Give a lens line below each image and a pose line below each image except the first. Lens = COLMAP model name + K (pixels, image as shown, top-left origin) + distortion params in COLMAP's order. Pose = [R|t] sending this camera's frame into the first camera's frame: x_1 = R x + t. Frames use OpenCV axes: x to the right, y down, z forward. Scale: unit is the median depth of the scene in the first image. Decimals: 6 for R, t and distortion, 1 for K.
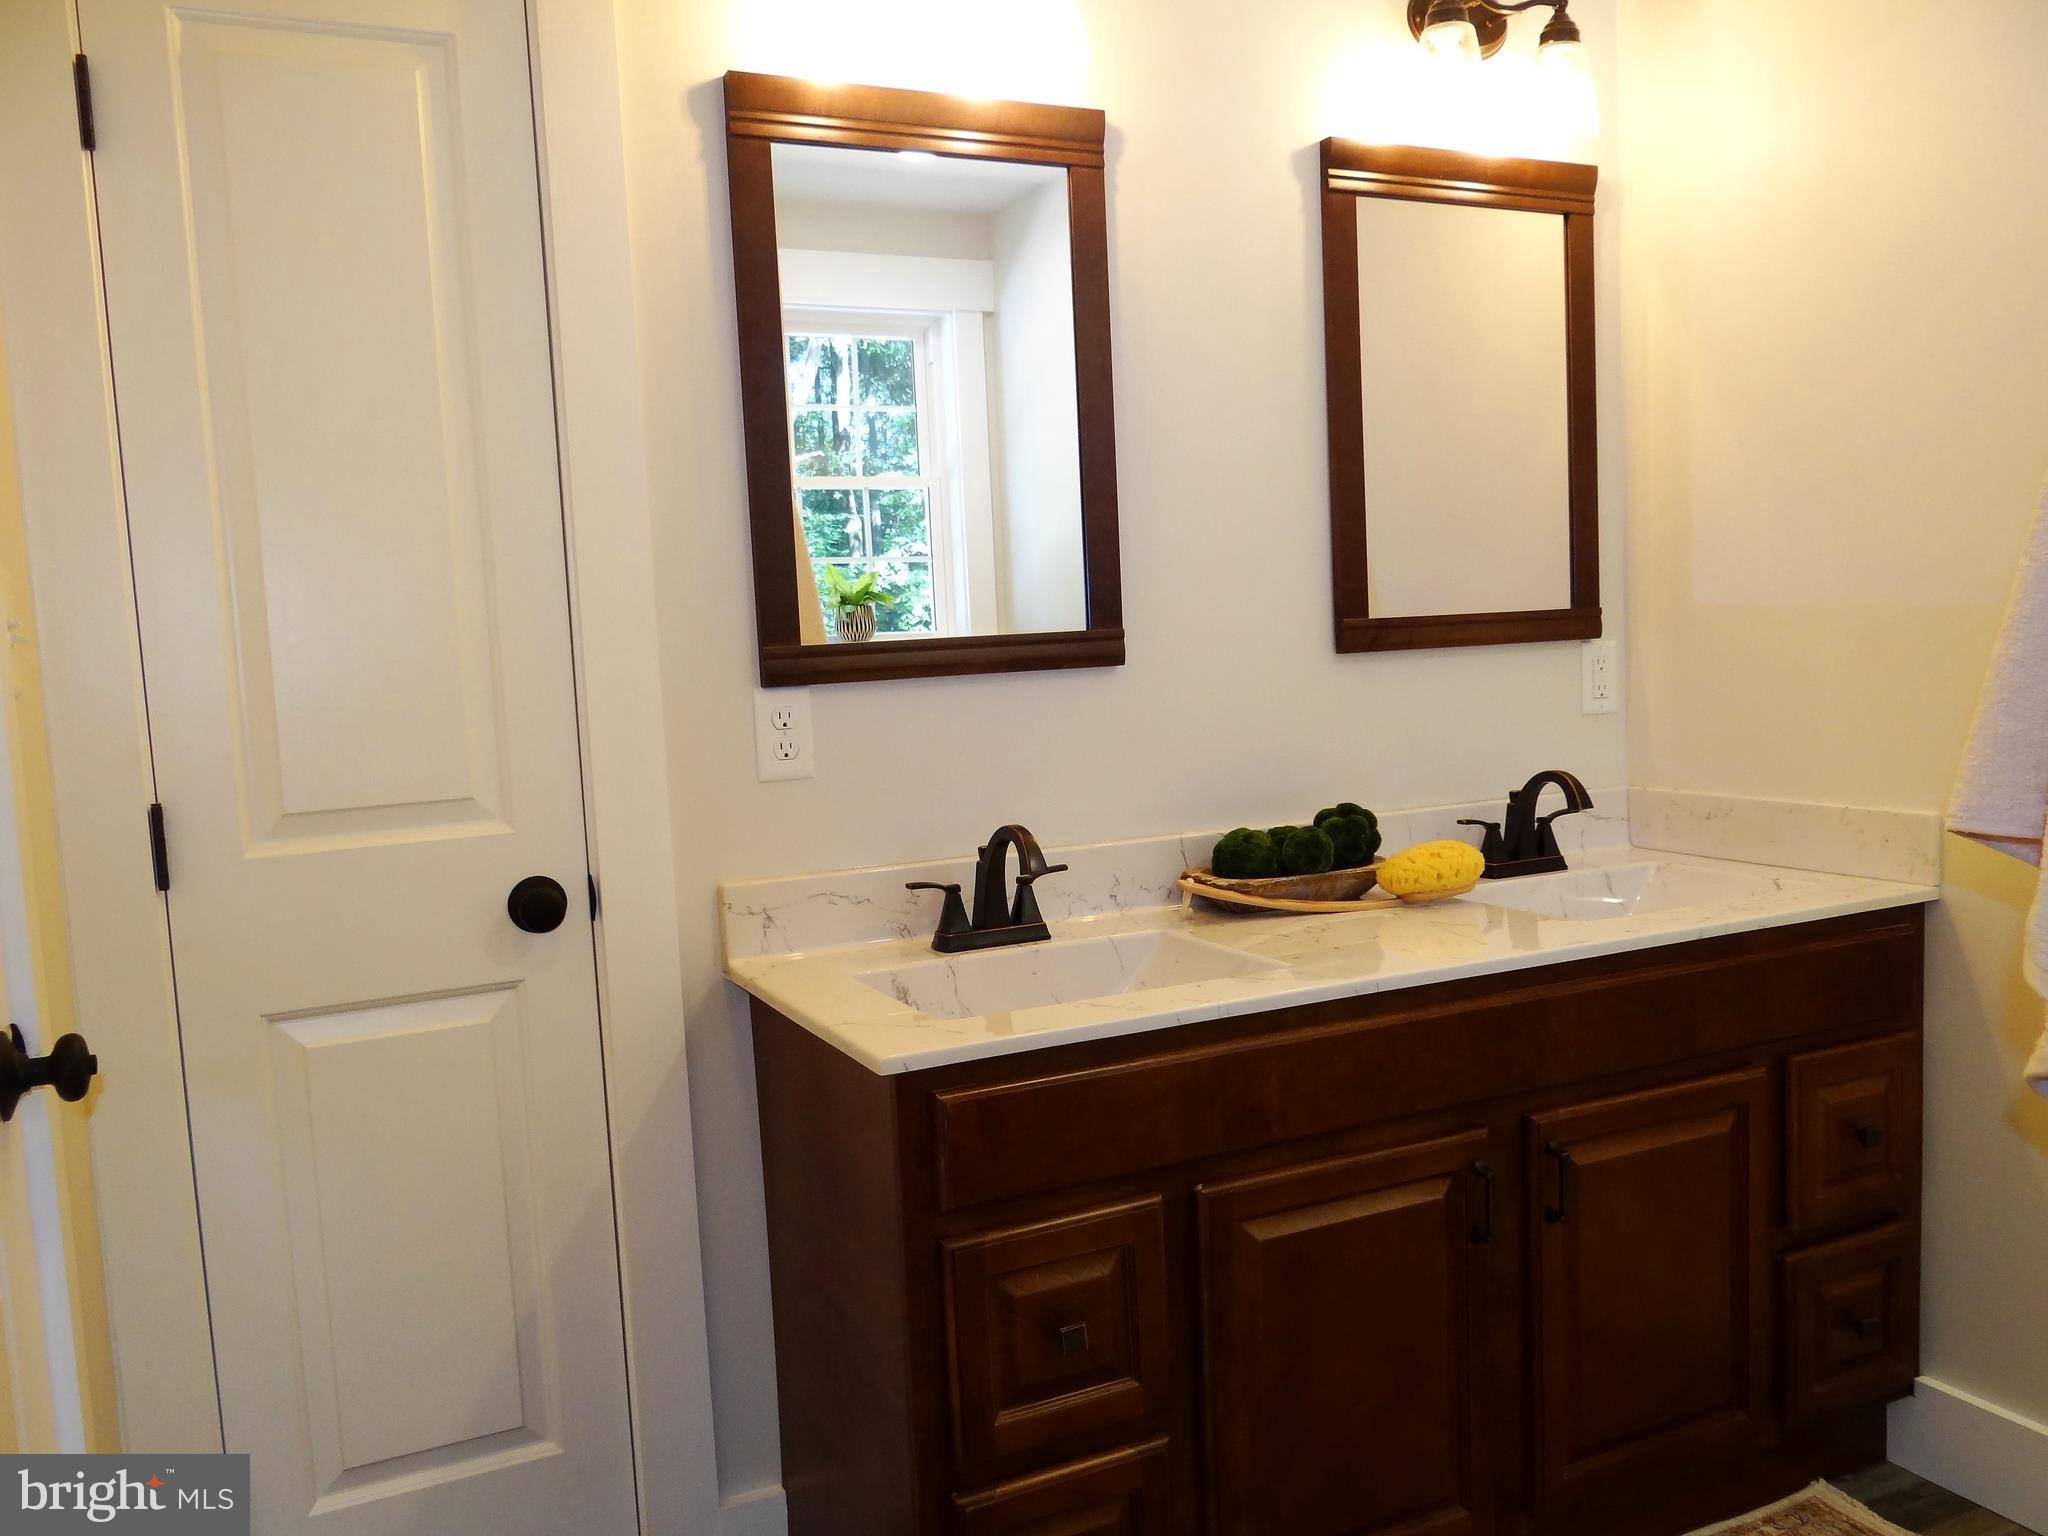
lens RADIAL K [[1587.3, 0, 1030.2], [0, 1587.3, 771.0], [0, 0, 1]] dist [-0.008598, 0.007591]
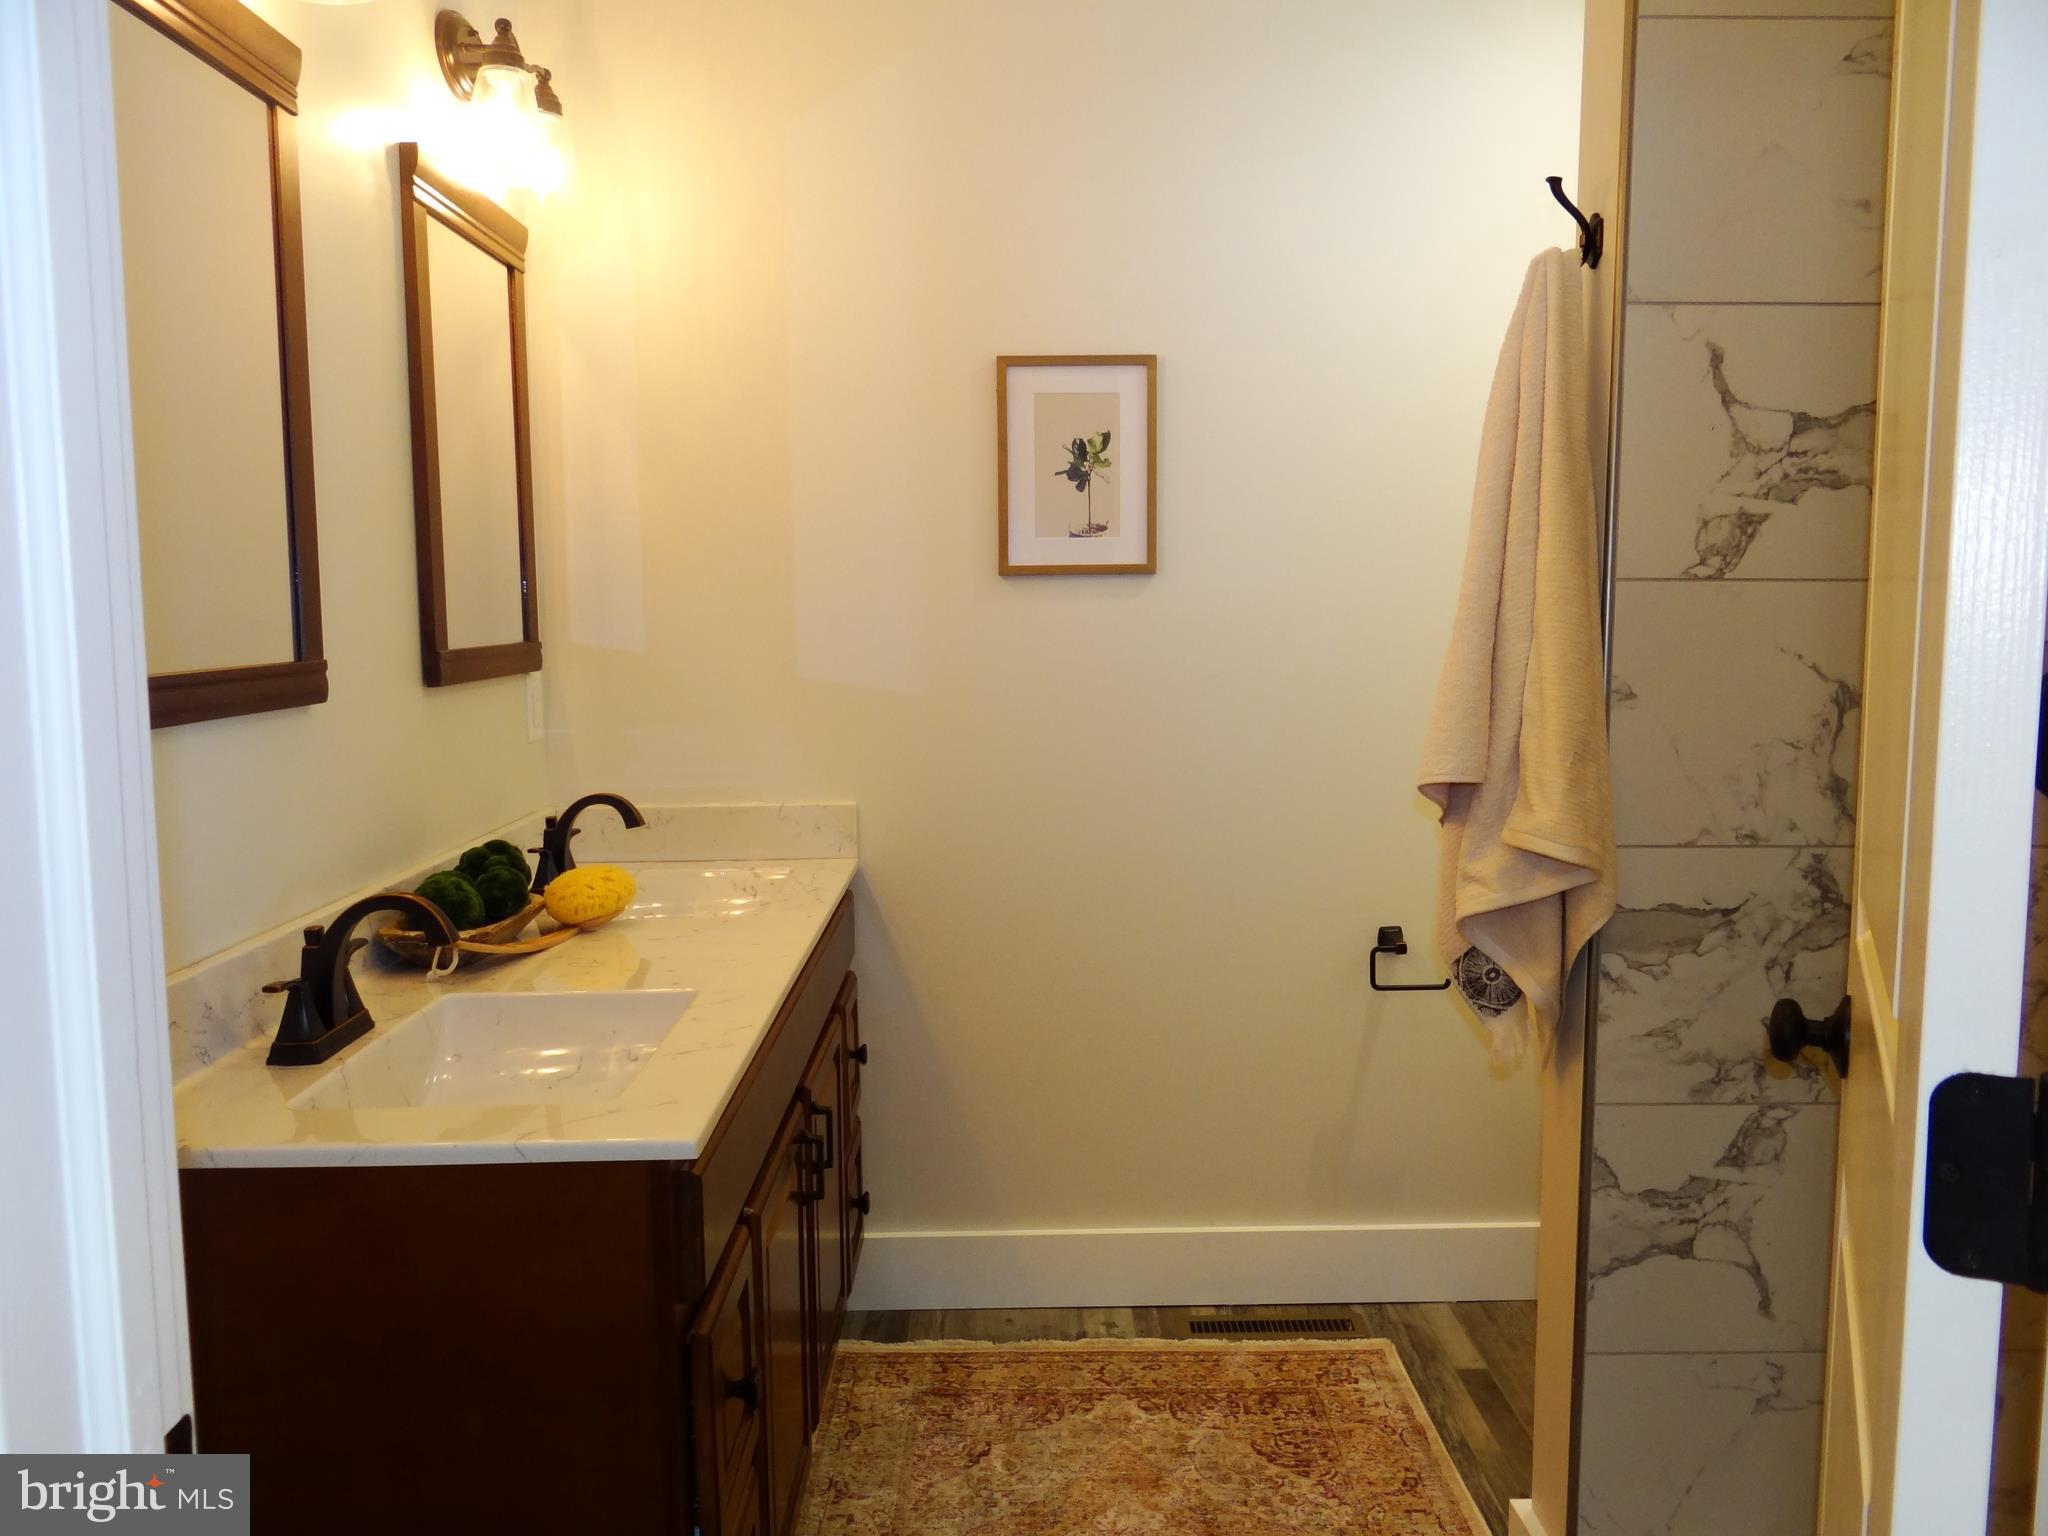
lens RADIAL K [[1587.3, 0, 1030.2], [0, 1587.3, 771.0], [0, 0, 1]] dist [-0.008598, 0.007591]
pose [[0.432716, -0.058283, 0.899644, -0.525184], [0.076839, 0.996661, 0.027611, -0.023421], [-0.898250, 0.057180, 0.435749, 0.278758]]
